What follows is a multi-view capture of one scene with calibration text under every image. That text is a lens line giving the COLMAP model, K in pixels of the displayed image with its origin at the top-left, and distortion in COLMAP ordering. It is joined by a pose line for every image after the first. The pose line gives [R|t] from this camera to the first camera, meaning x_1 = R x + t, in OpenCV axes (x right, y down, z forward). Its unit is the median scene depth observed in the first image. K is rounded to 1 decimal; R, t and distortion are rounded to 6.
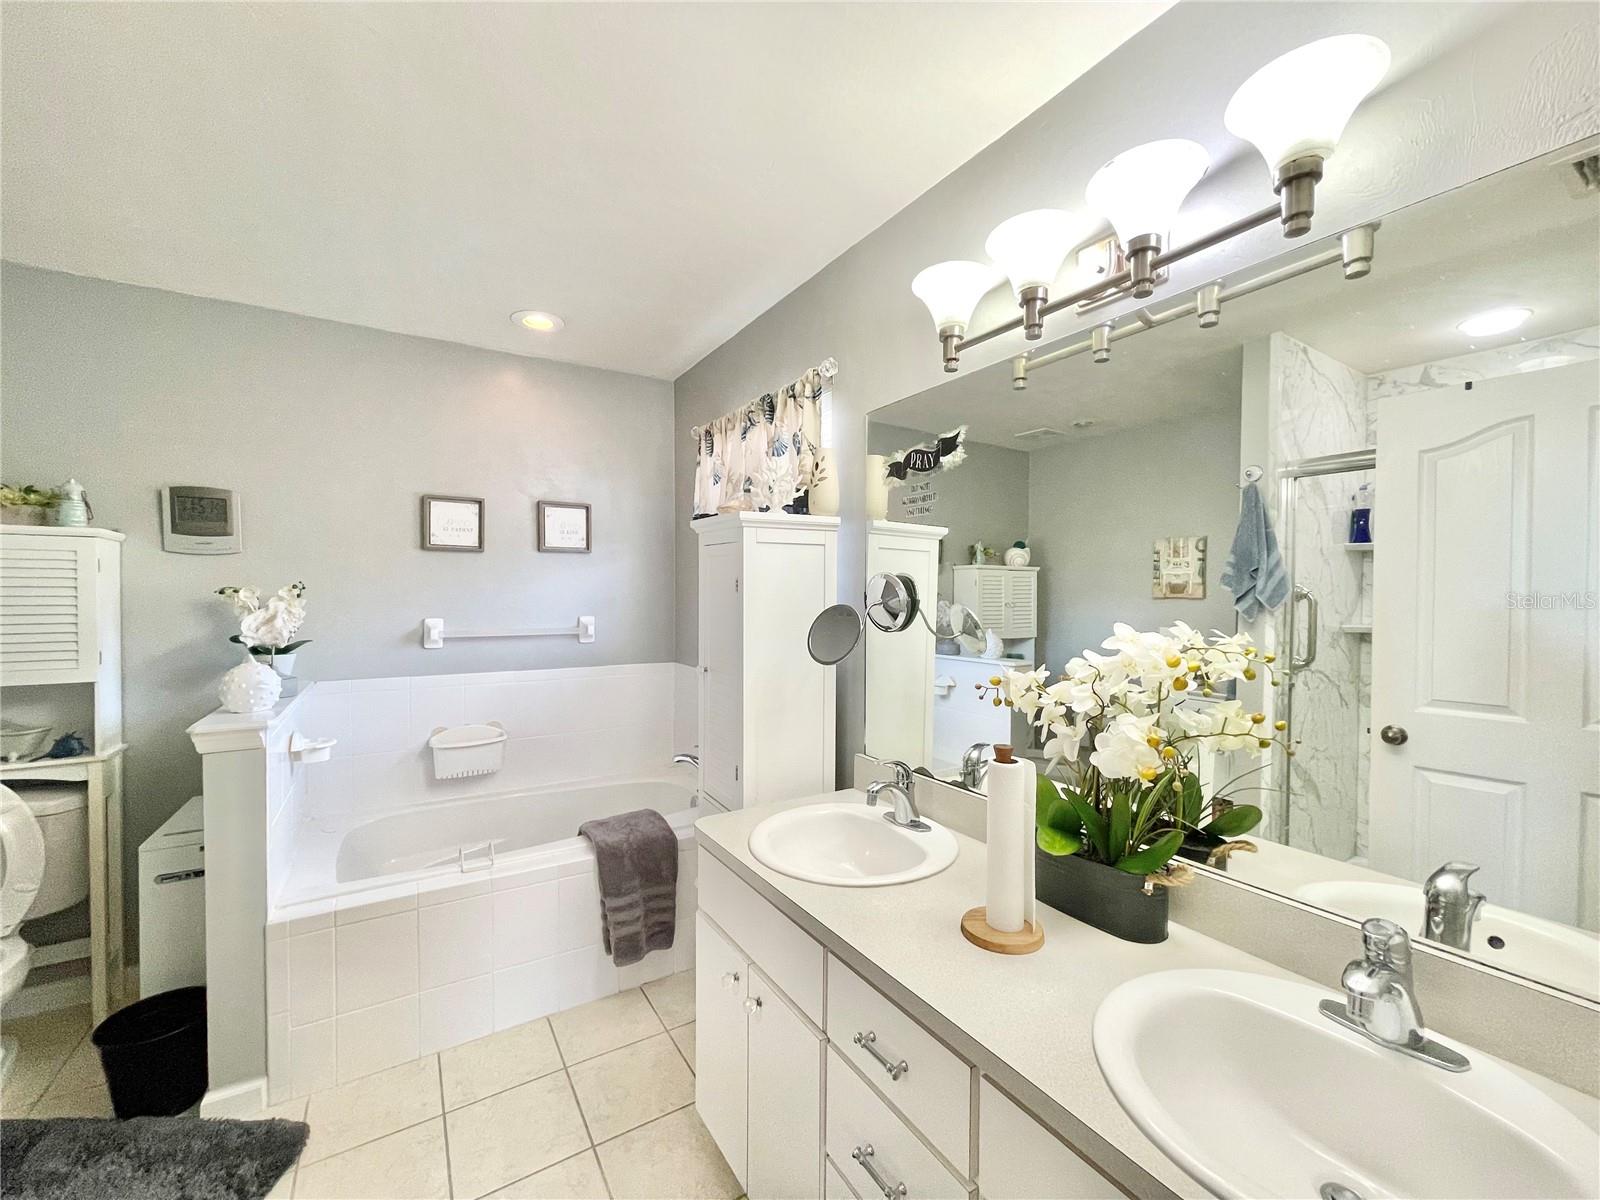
lens RADIAL K [[646.4, 0, 794.6], [0, 646.4, 607.5], [0, 0, 1]] dist [0.000929, -0.000698]
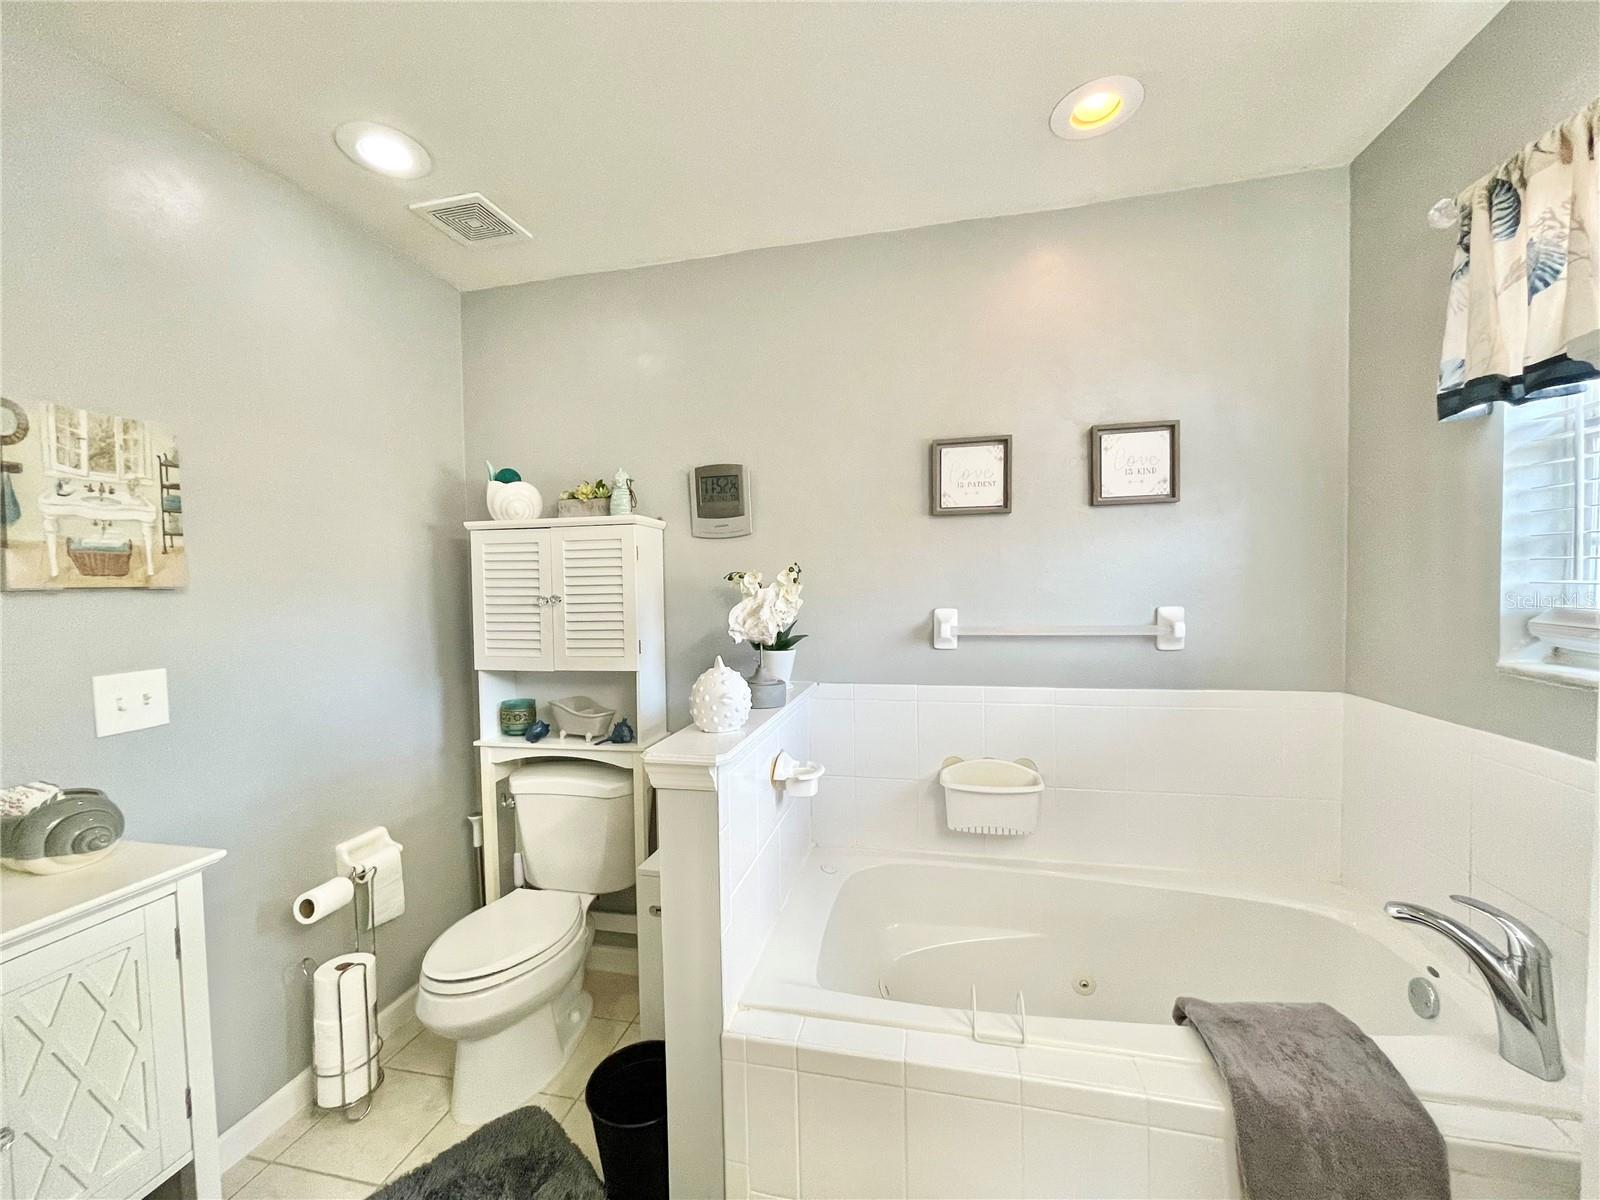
lens RADIAL K [[646.4, 0, 792.9], [0, 646.4, 605.4], [0, 0, 1]] dist [0.000929, -0.000698]
pose [[0.711192, 0.005683, -0.702975, -0.191345], [0.007121, 0.999858, 0.015287, 0.000990], [0.702962, -0.015877, 0.711050, 0.411428]]
